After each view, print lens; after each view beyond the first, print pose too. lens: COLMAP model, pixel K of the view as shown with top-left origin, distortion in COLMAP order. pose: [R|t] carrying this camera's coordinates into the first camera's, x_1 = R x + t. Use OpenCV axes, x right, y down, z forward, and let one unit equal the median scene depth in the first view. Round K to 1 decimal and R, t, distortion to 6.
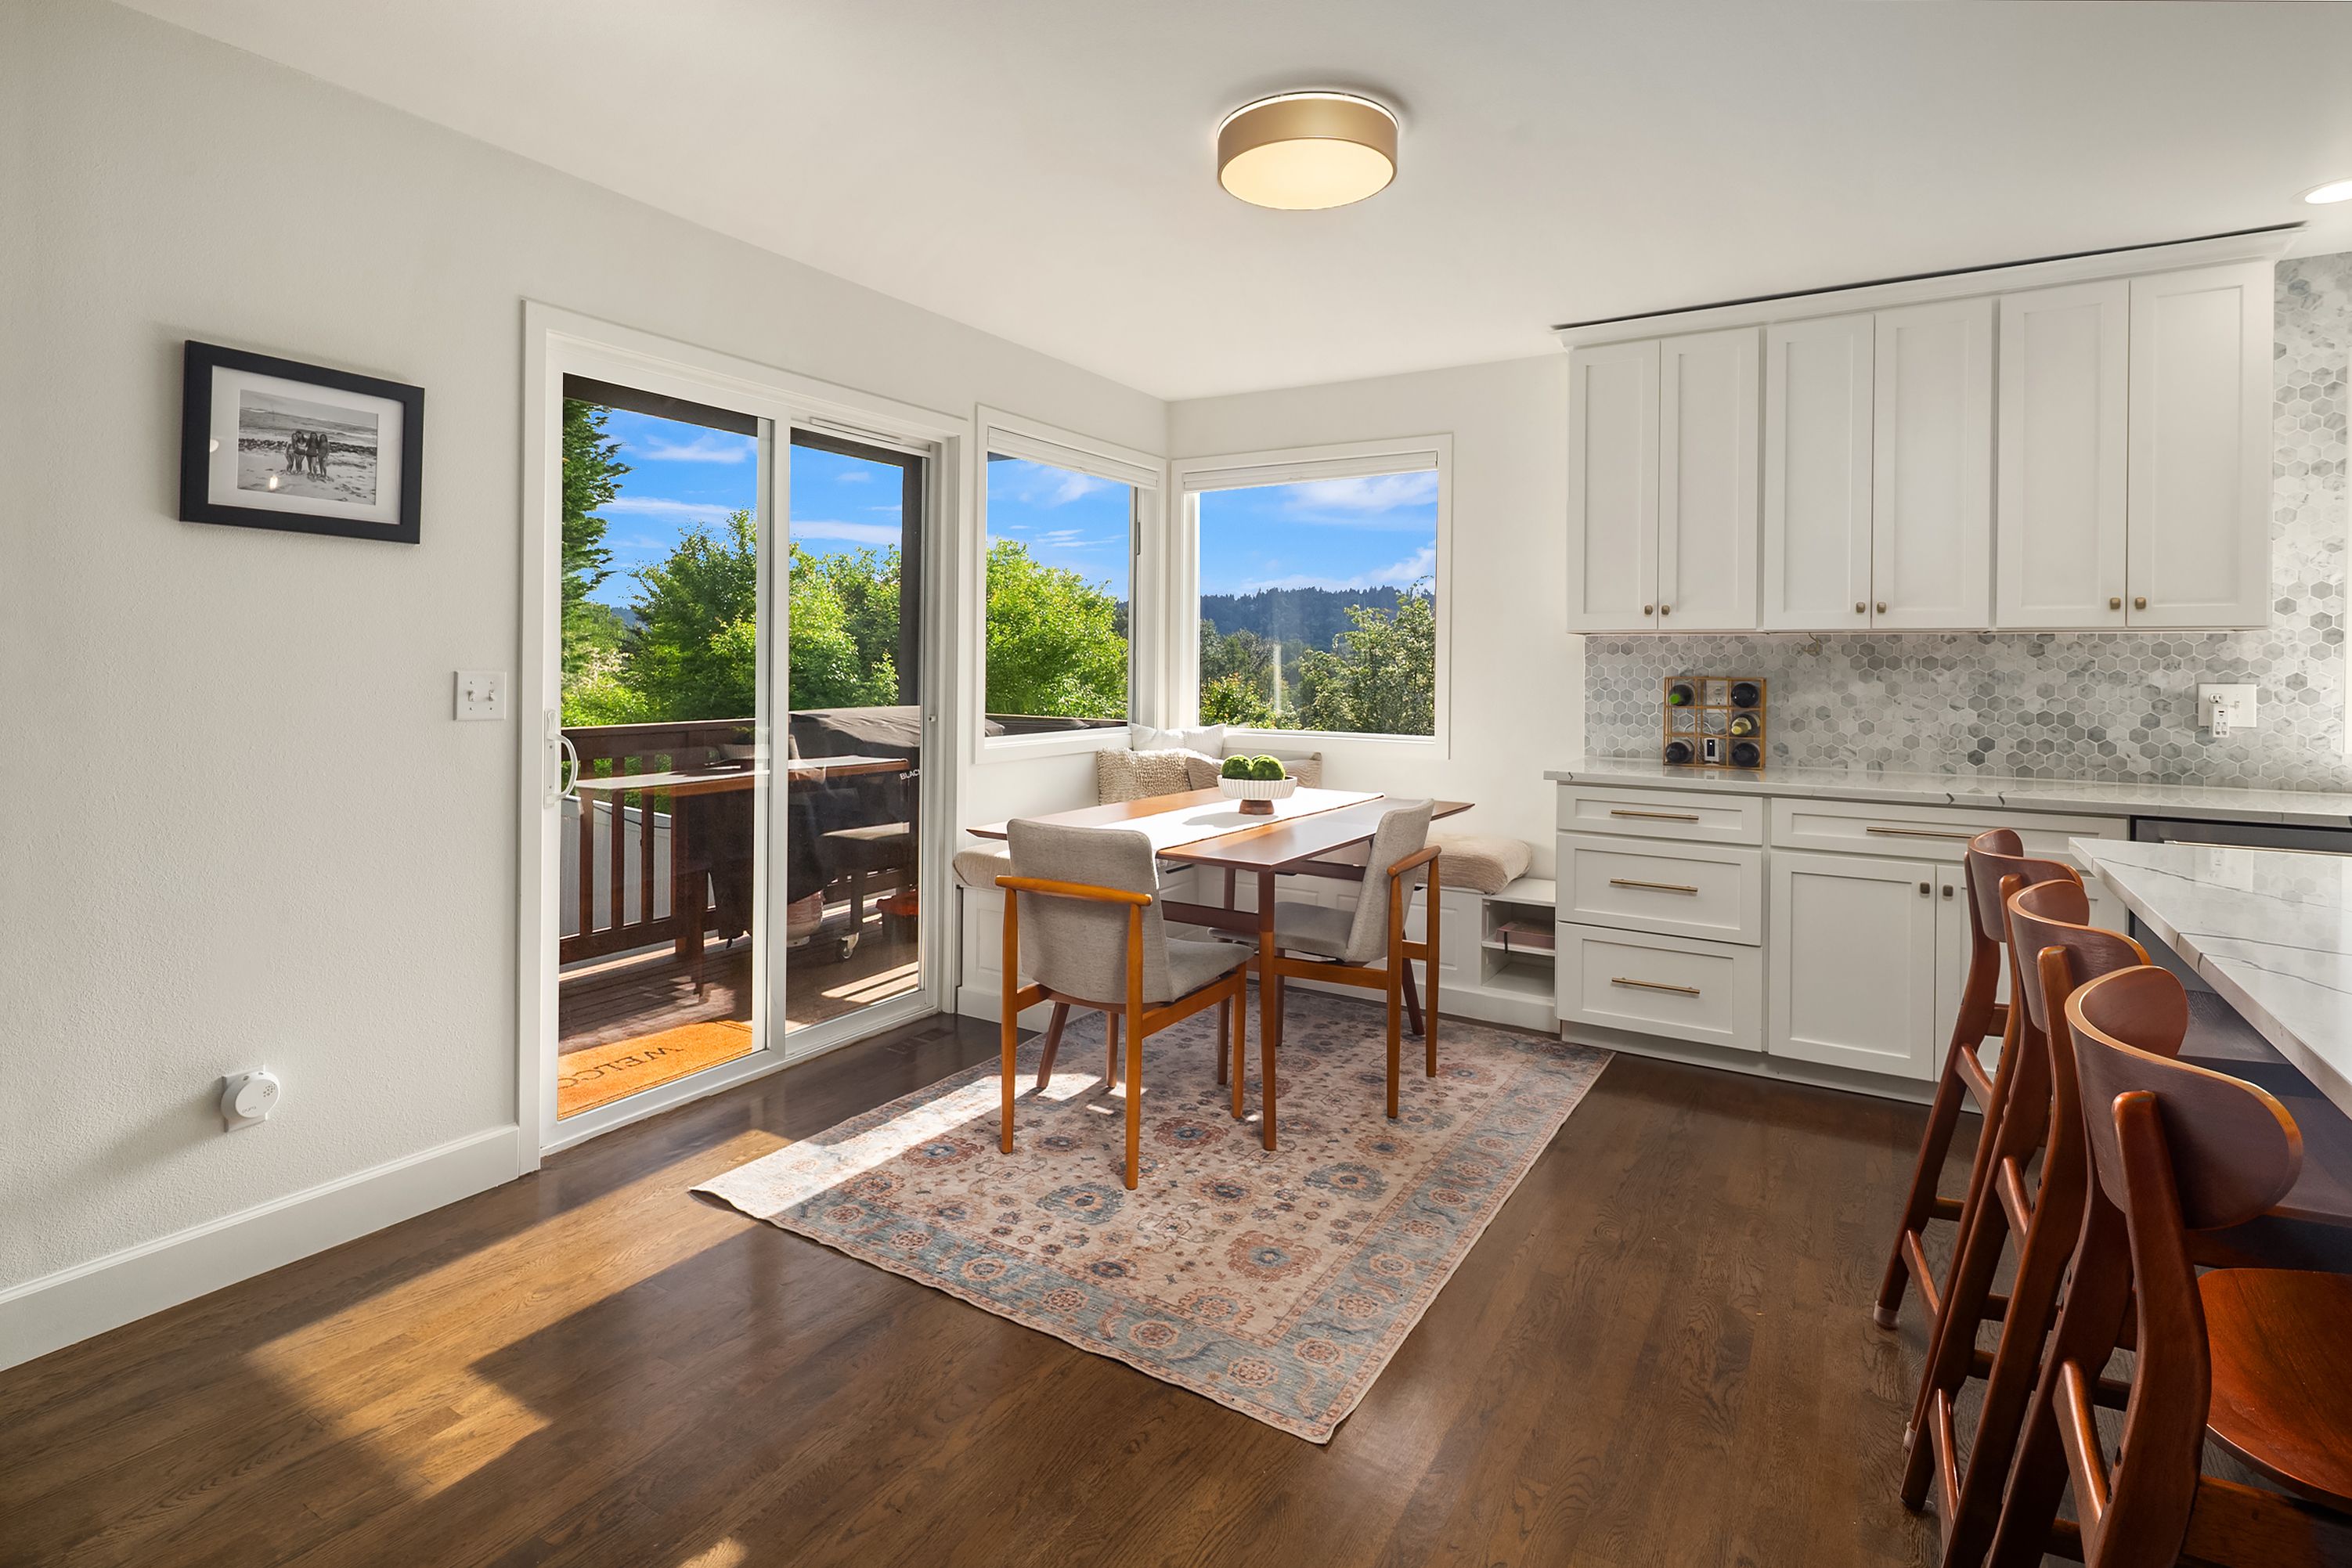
lens RADIAL K [[1145.9, 0, 1162.9], [0, 1145.9, 667.2], [0, 0, 1]] dist [0.003666, -0.005351]
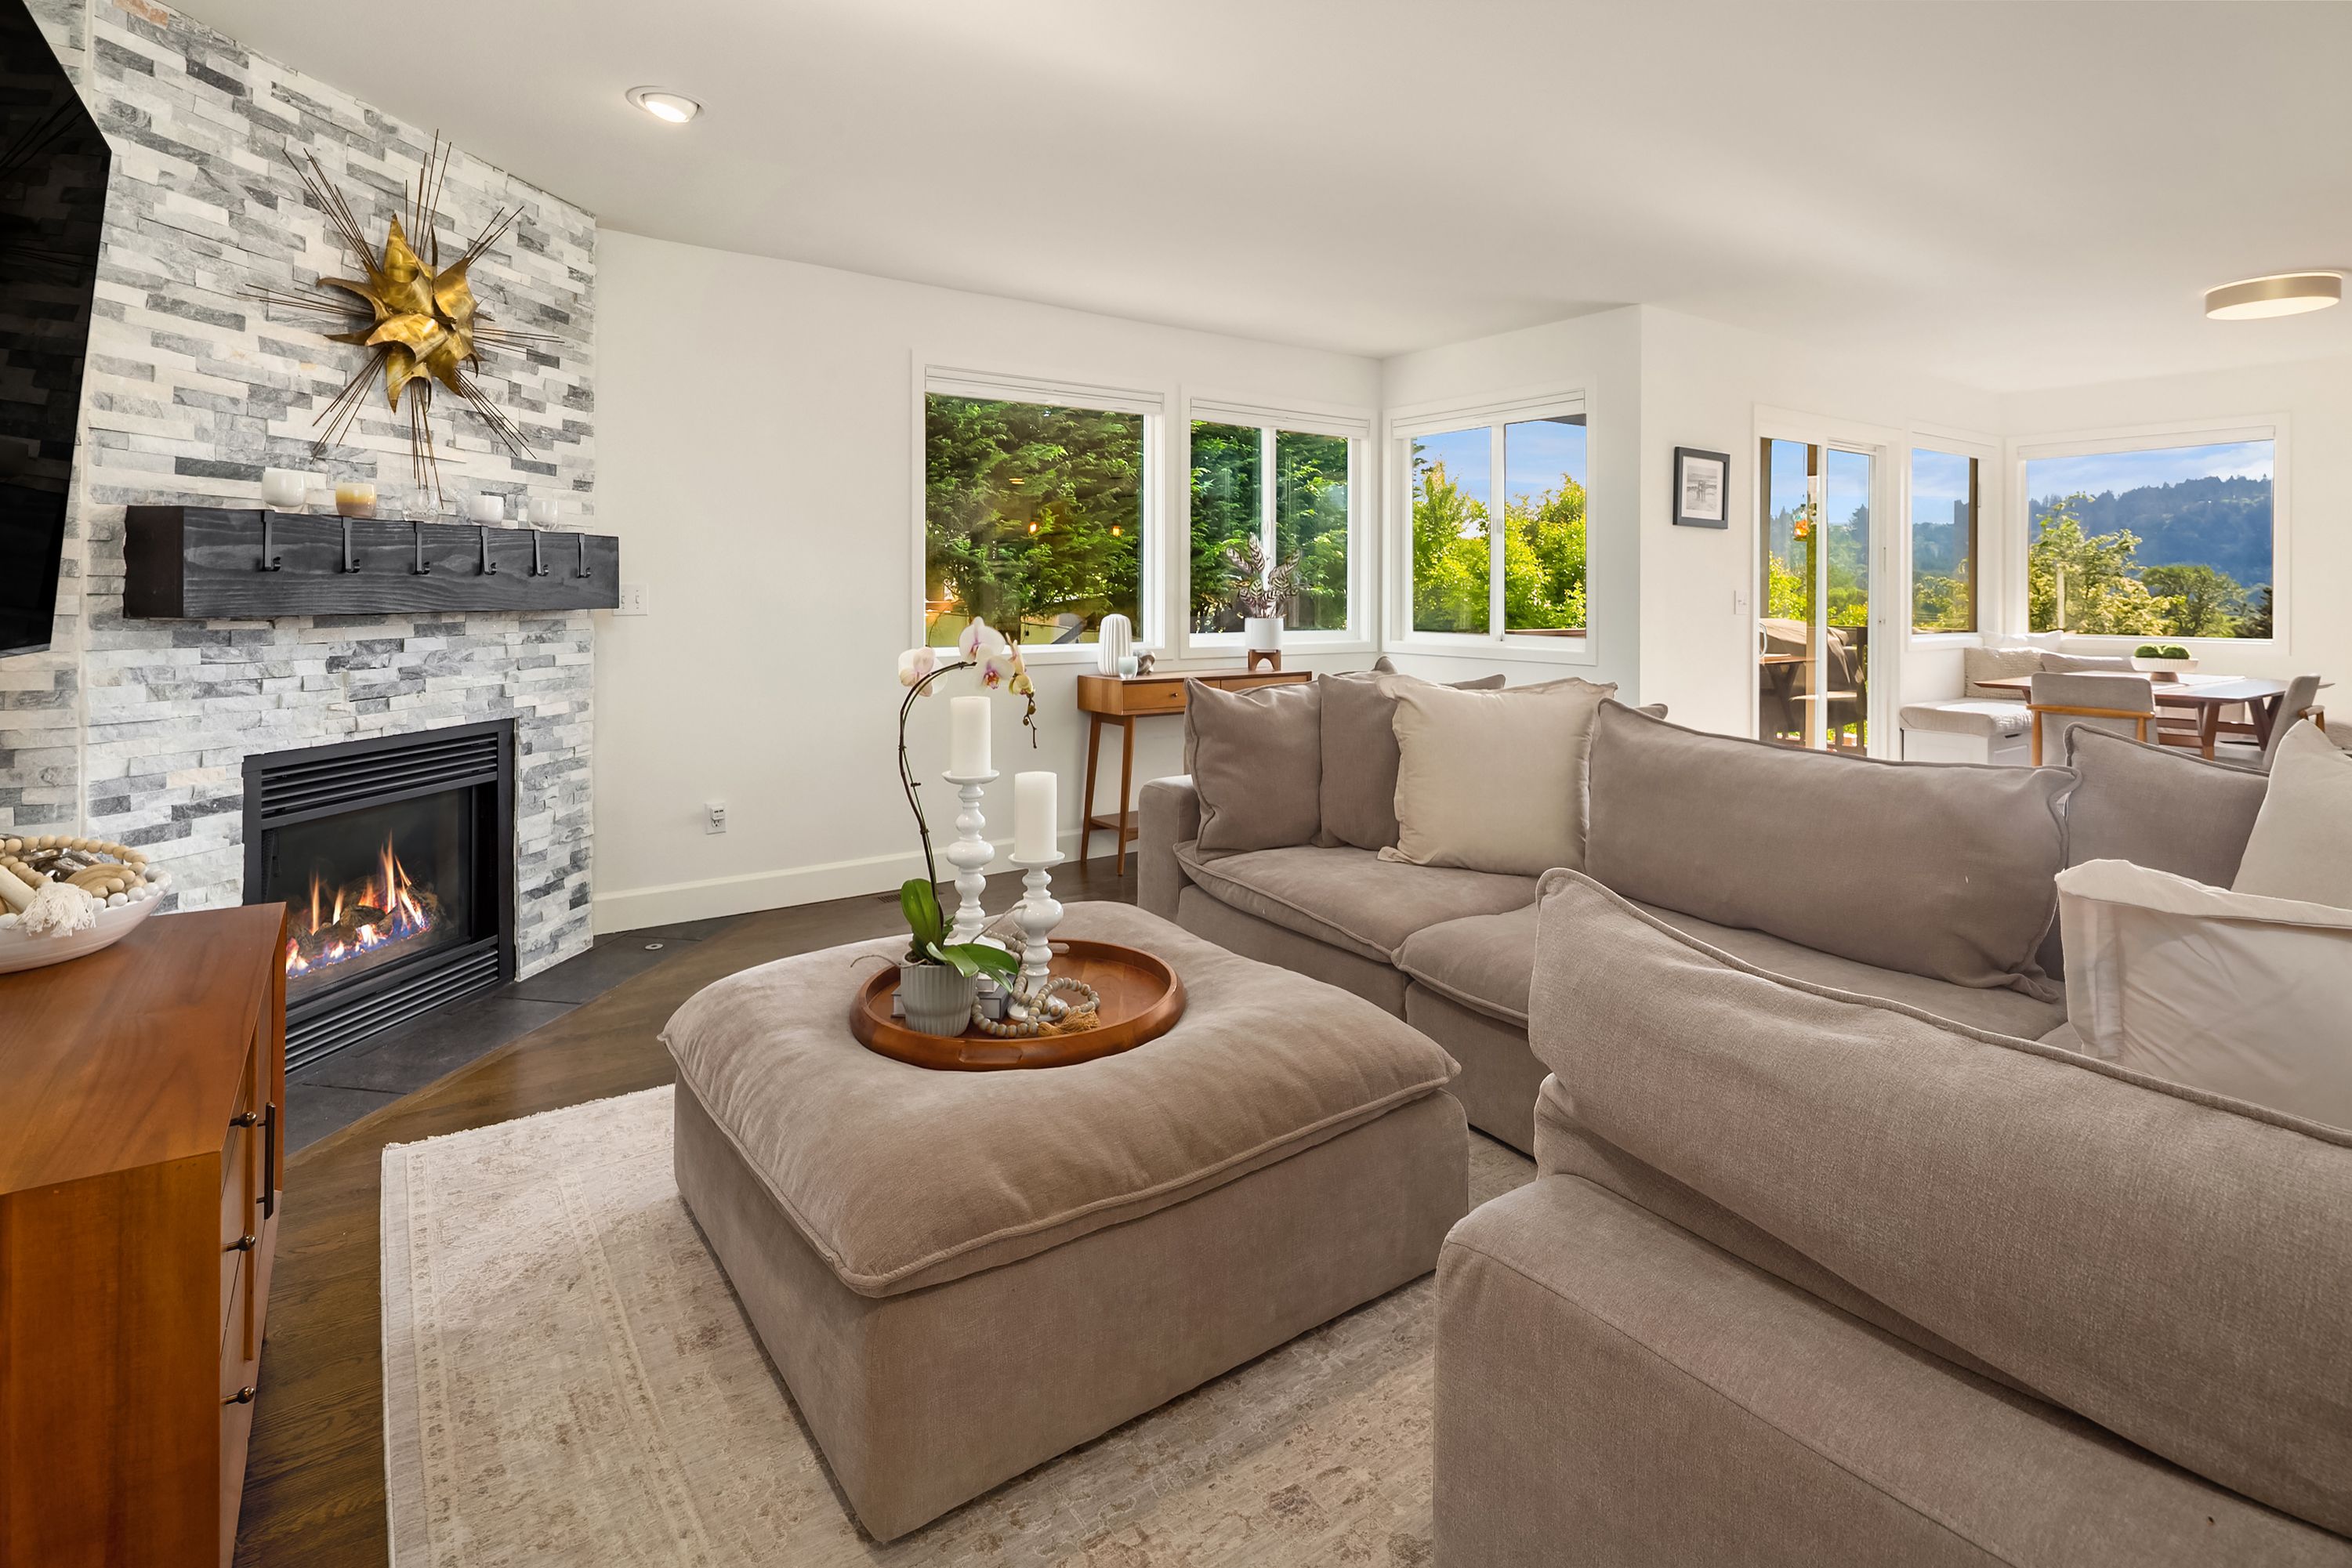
lens RADIAL K [[1145.9, 0, 1163.1], [0, 1145.9, 590.2], [0, 0, 1]] dist [0.003666, -0.005351]
pose [[0.921884, -0.005507, -0.387426, -0.574736], [0.003681, 0.999978, -0.005457, 0.008127], [0.387448, 0.003604, 0.921884, -0.961686]]
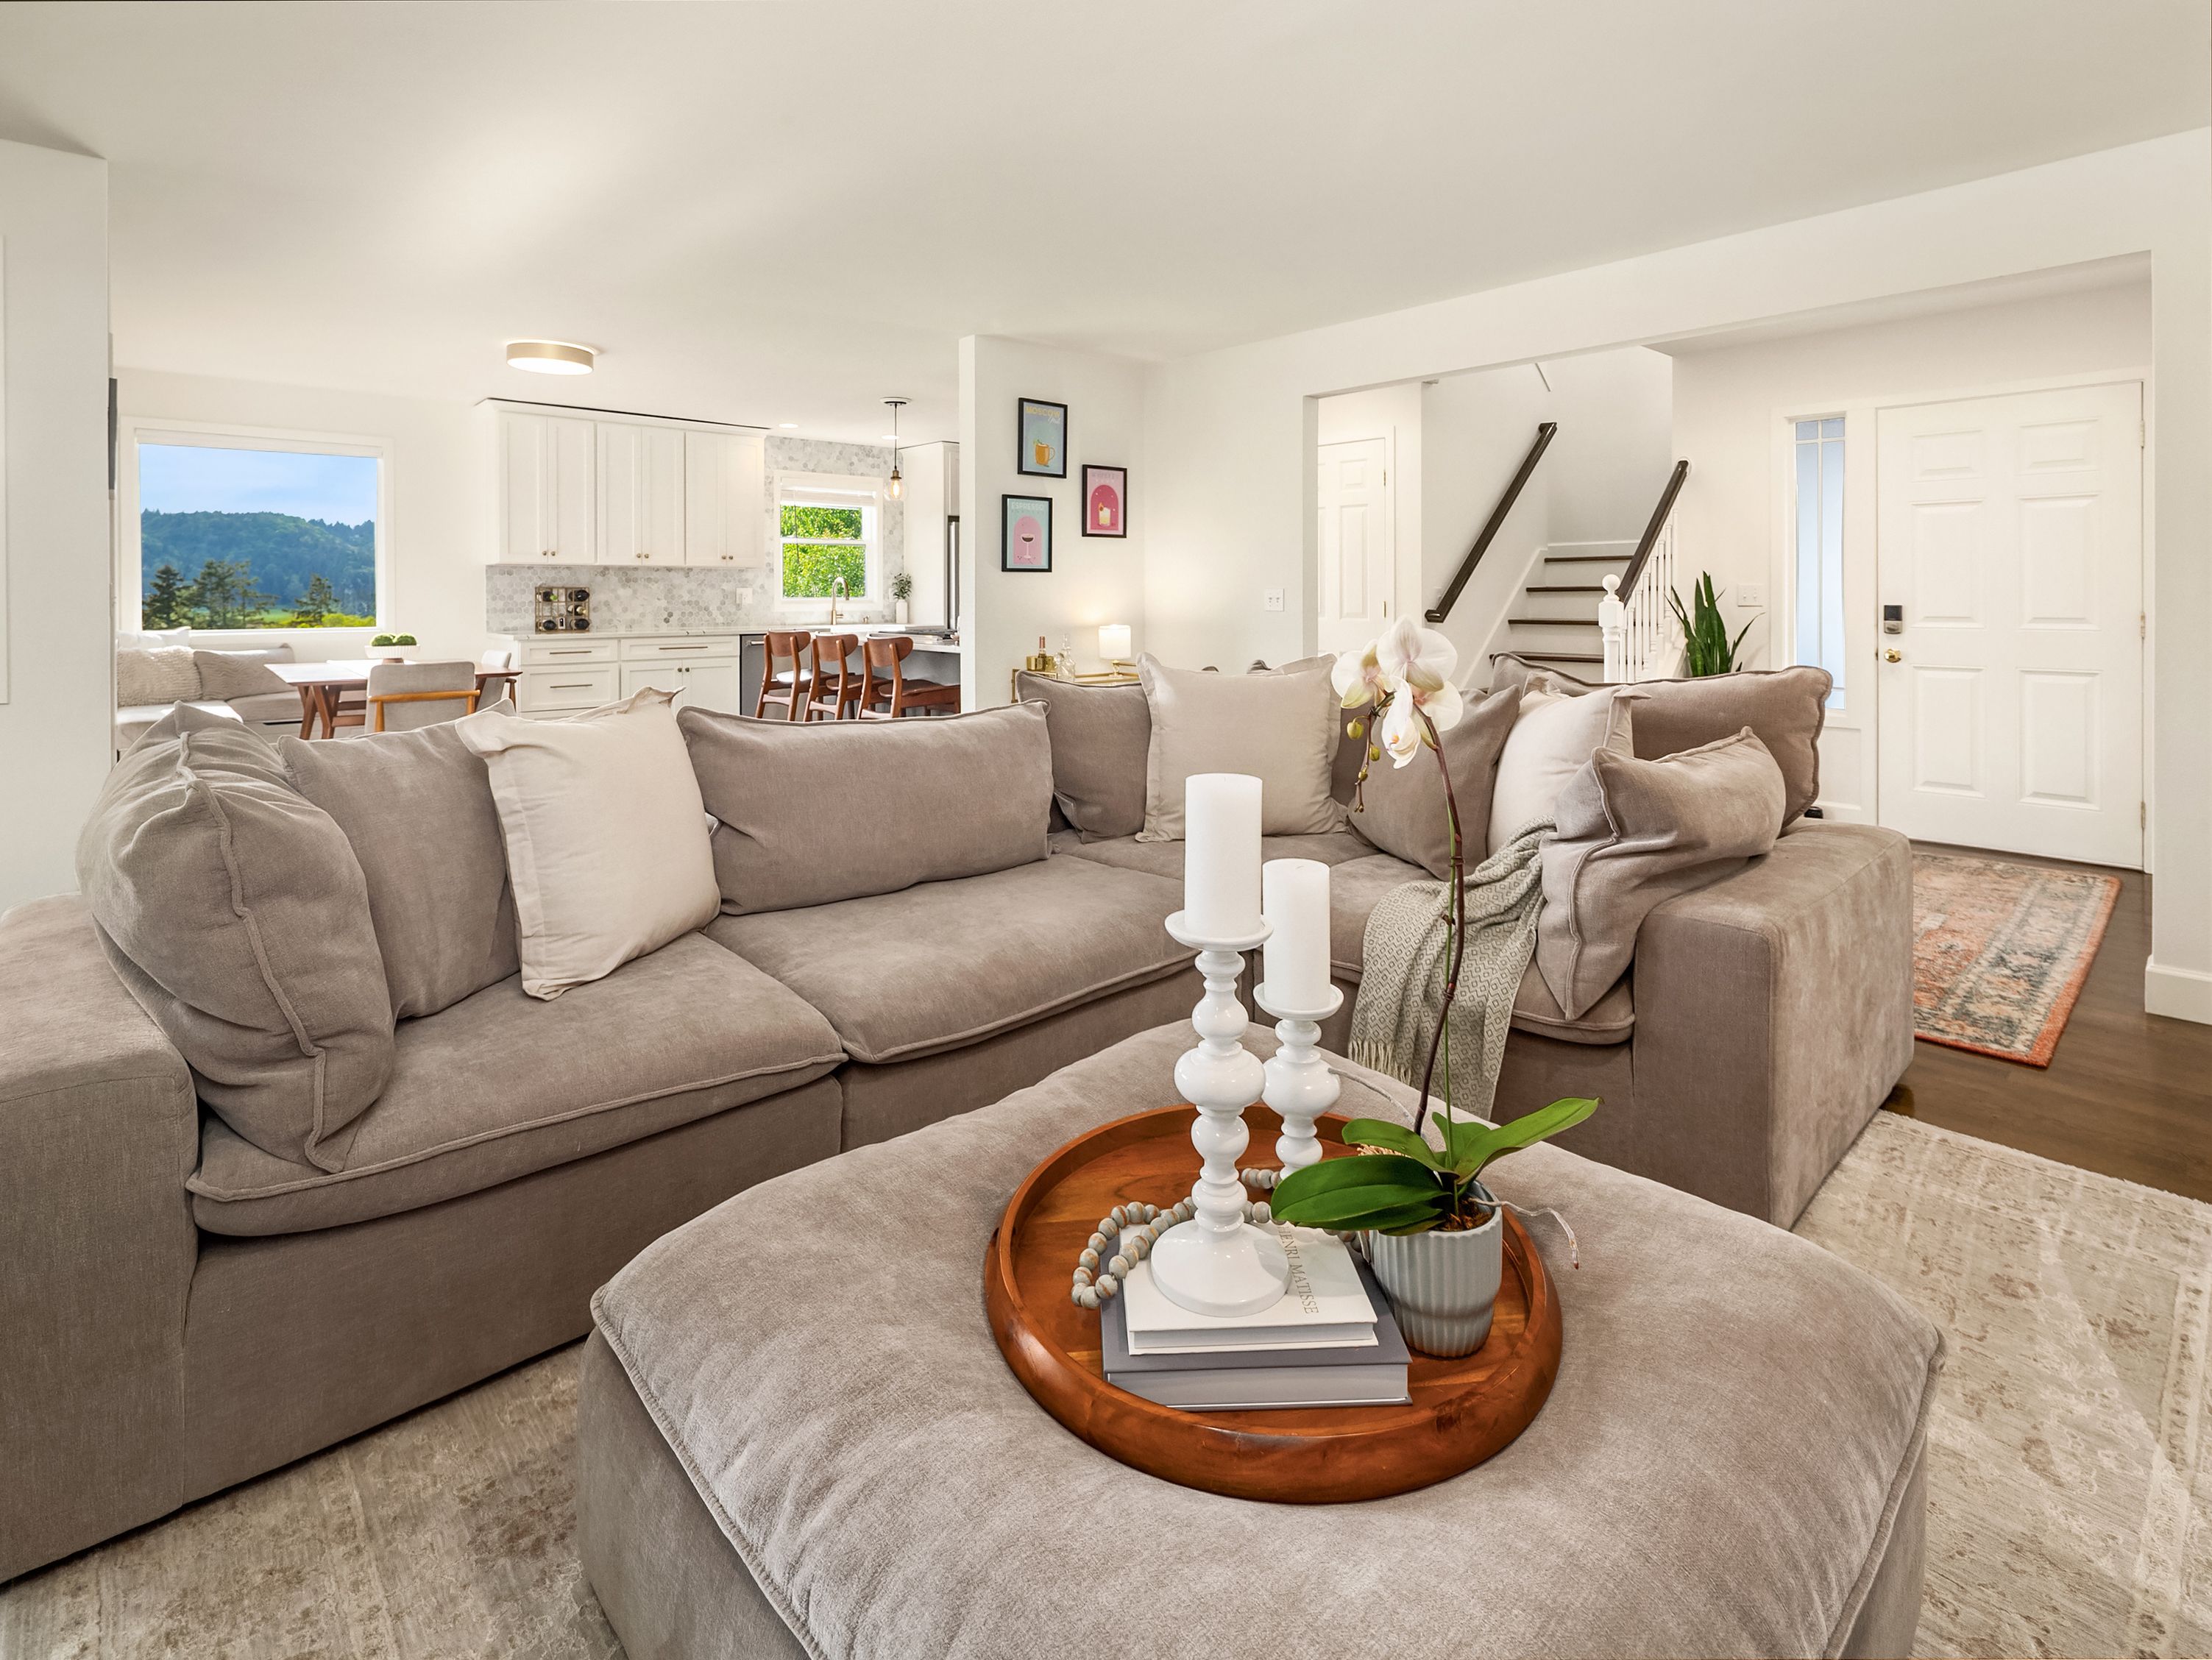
lens RADIAL K [[1074.3, 0, 1117.2], [0, 1074.3, 595.0], [0, 0, 1]] dist [-0.012855, -0.000152]
pose [[0.258980, -0.011191, 0.965818, -1.223173], [0.006541, 0.999930, 0.009833, 0.011992], [-0.965860, 0.003771, 0.259035, -0.478419]]
